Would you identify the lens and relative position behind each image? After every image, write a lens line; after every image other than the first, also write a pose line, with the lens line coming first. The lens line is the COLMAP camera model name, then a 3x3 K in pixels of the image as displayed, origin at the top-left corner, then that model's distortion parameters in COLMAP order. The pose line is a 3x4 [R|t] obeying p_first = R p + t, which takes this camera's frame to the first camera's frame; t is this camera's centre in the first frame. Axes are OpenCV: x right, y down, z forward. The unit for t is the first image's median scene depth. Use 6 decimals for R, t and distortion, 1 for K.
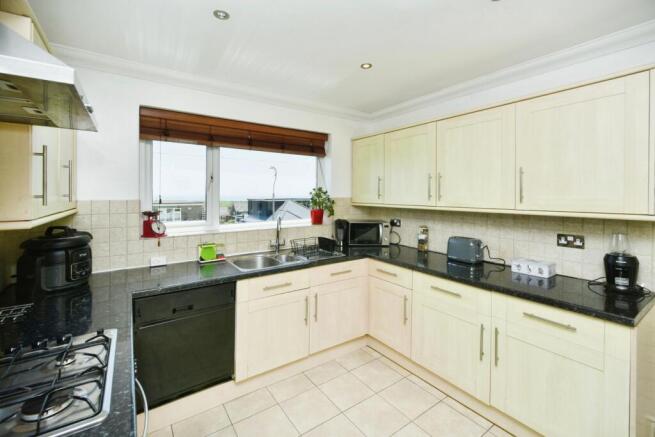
lens RADIAL K [[276.6, 0, 326.2], [0, 276.6, 198.0], [0, 0, 1]] dist [0.001099, 0.000026]
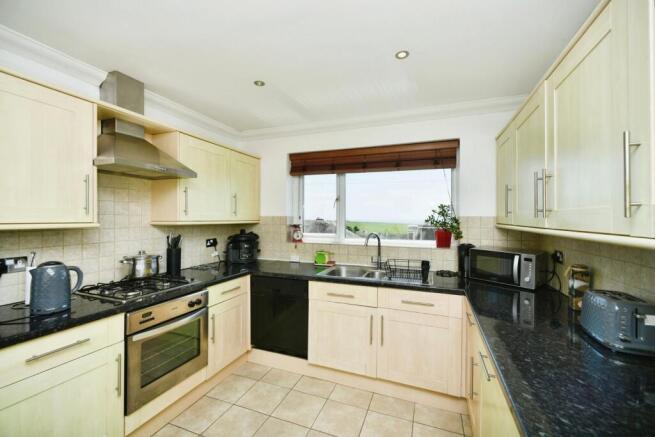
lens RADIAL K [[267.4, 0, 327.5], [0, 267.4, 218.5], [0, 0, 1]] dist [0.000935, 0.000111]
pose [[0.575598, 0.006692, -0.817706, 0.551467], [-0.017376, 0.999841, -0.004049, 0.017781], [0.817549, 0.016539, 0.575622, 0.290056]]
